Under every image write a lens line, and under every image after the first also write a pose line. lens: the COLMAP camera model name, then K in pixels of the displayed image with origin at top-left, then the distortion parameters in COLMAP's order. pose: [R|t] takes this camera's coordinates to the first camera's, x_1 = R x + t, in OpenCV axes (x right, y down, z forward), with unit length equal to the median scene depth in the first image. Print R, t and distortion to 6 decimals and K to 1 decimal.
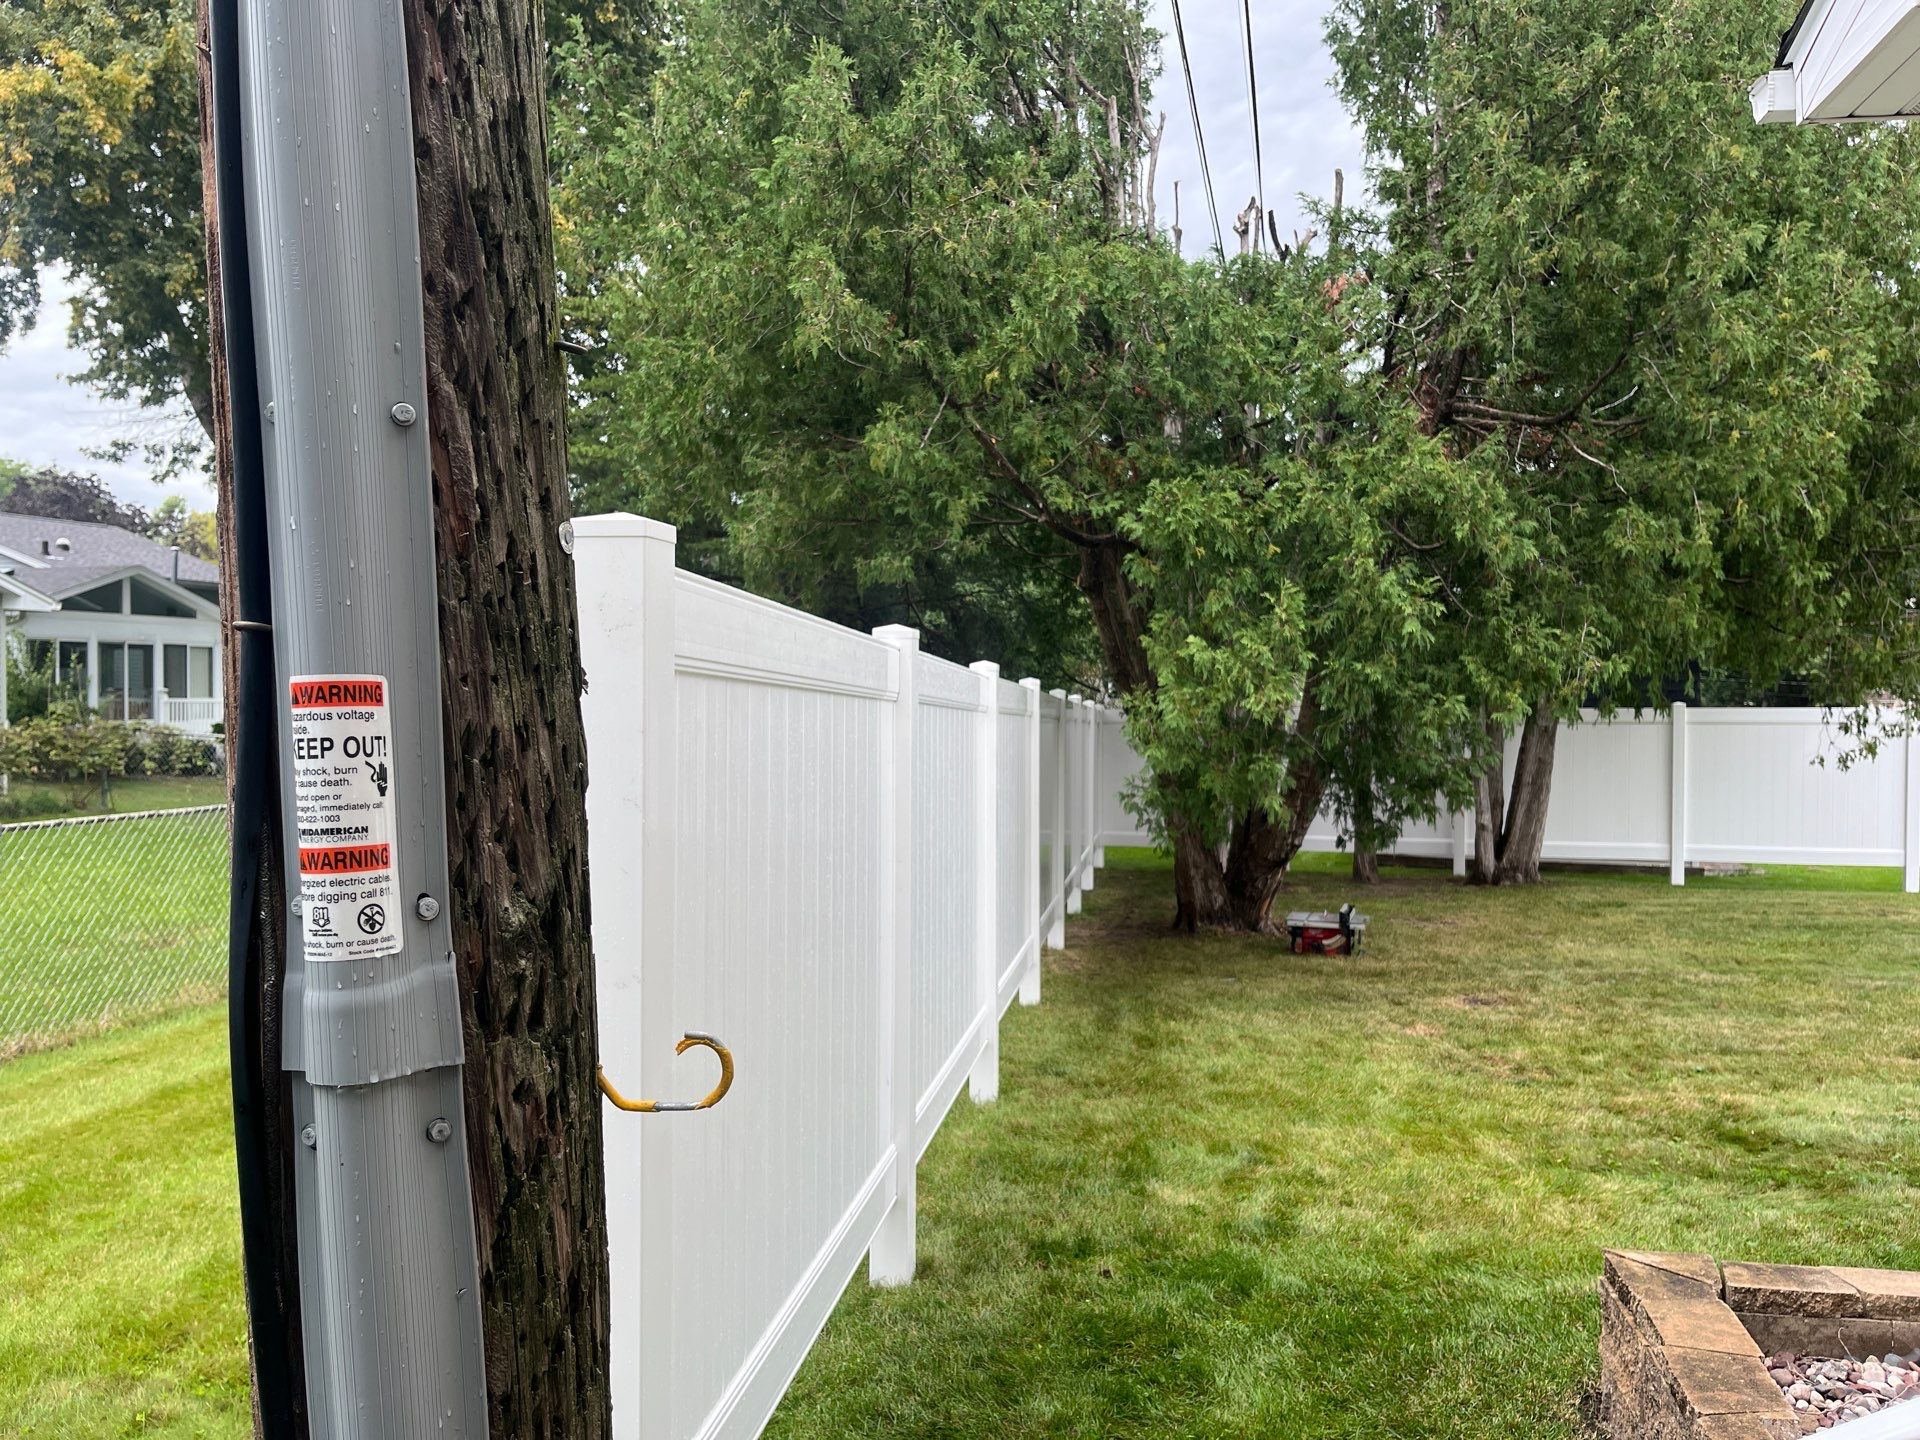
lens RADIAL K [[1431.6, 0, 973.8], [0, 1431.6, 710.7], [0, 0, 1]] dist [0.050233, -0.067262]
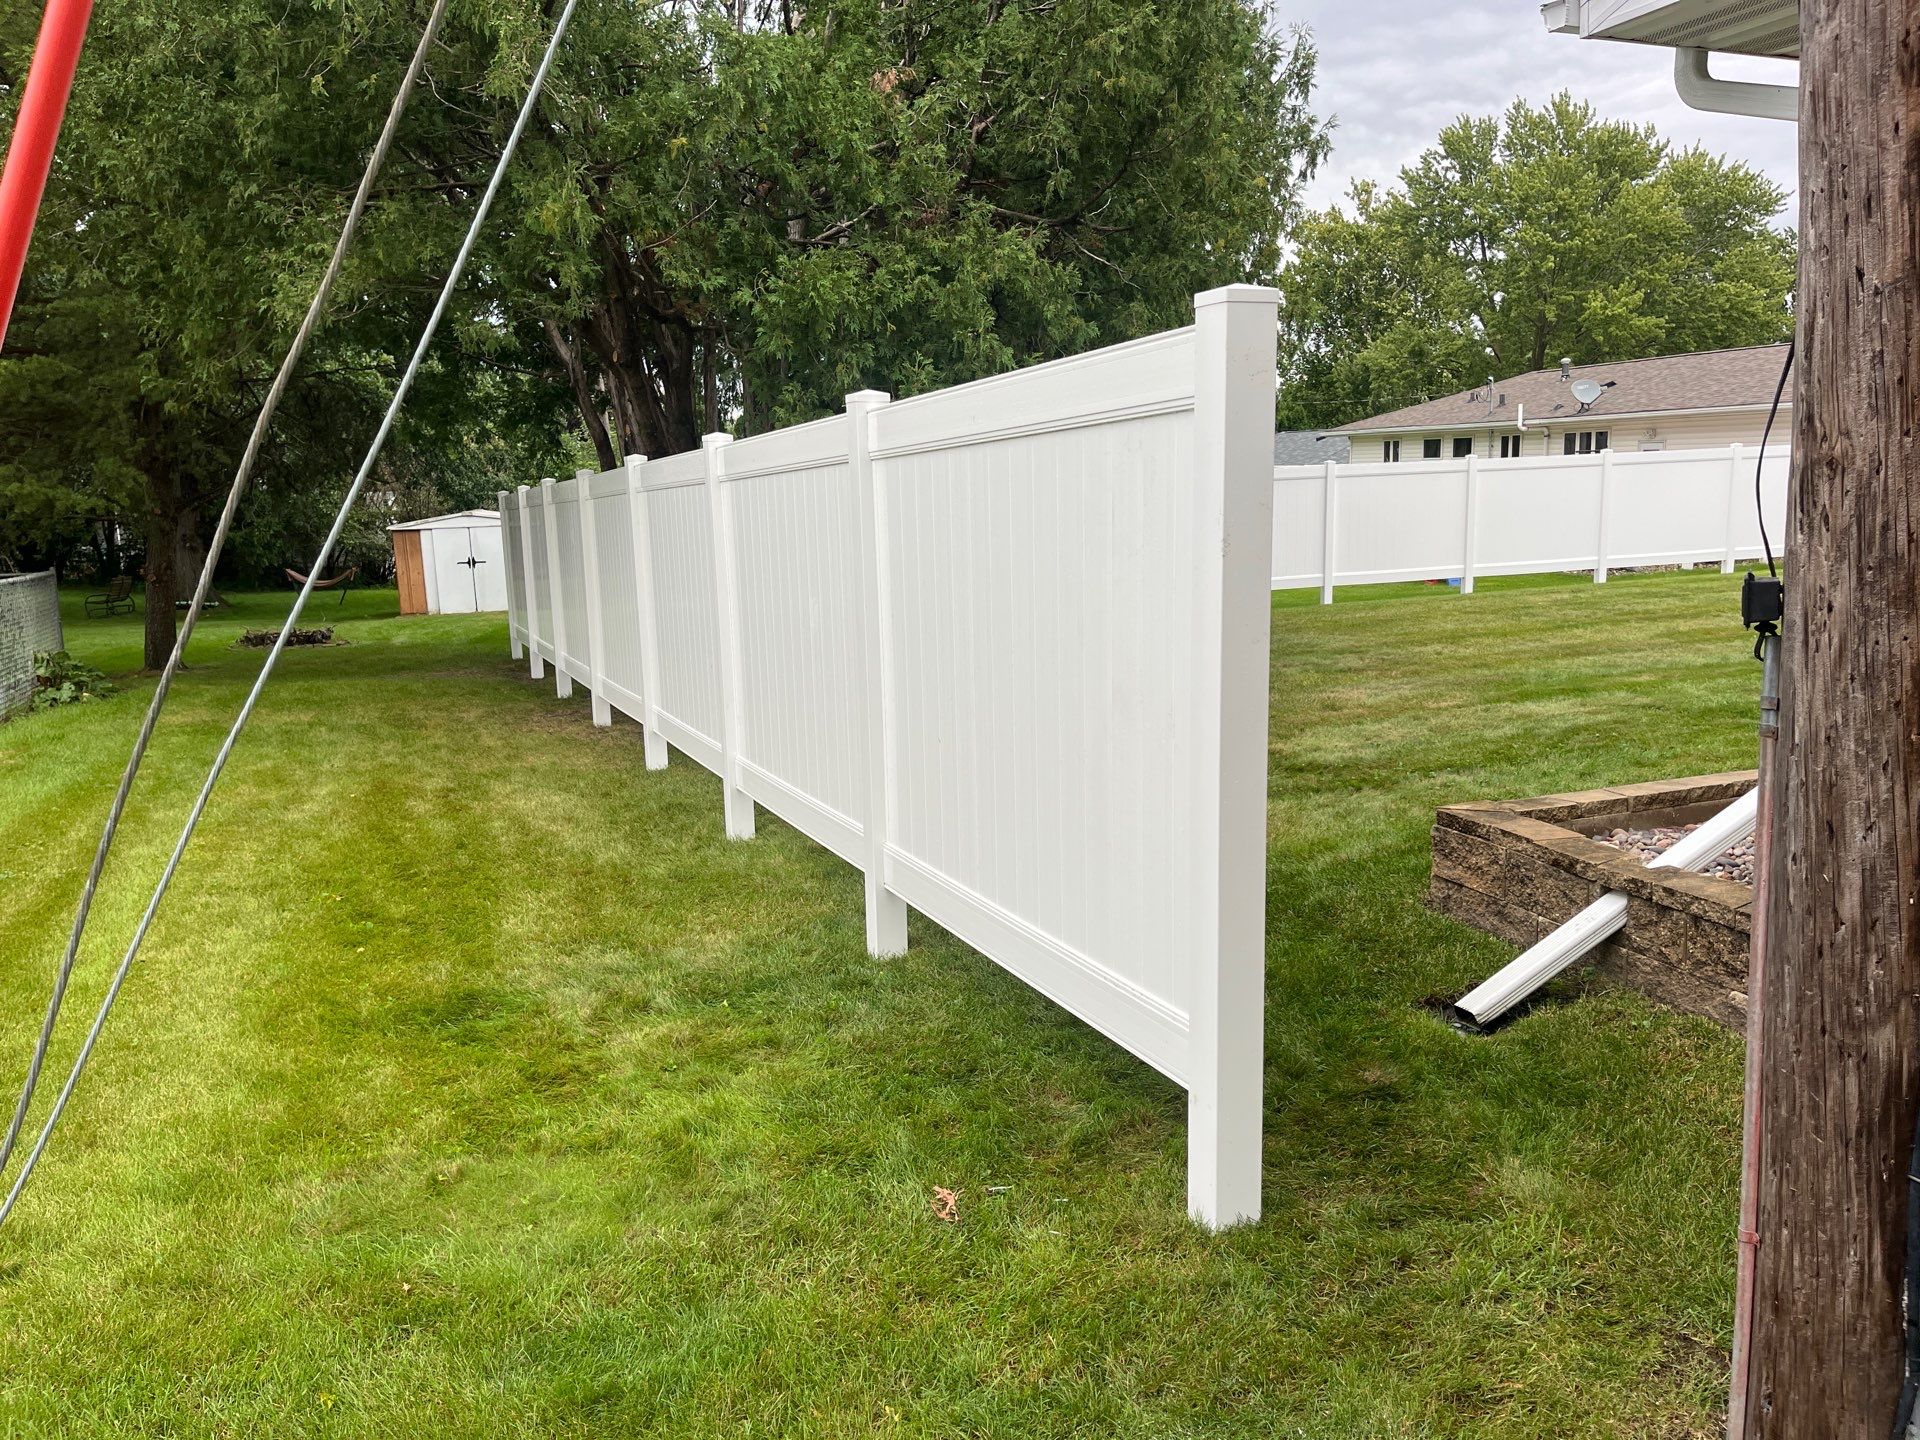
lens RADIAL K [[1431.6, 0, 973.8], [0, 1431.6, 710.7], [0, 0, 1]] dist [0.050233, -0.067262]
pose [[0.851070, -0.107461, 0.513938, -0.698525], [0.031711, 0.987565, 0.153980, 0.023418], [-0.524094, -0.114751, 0.843895, -0.007281]]
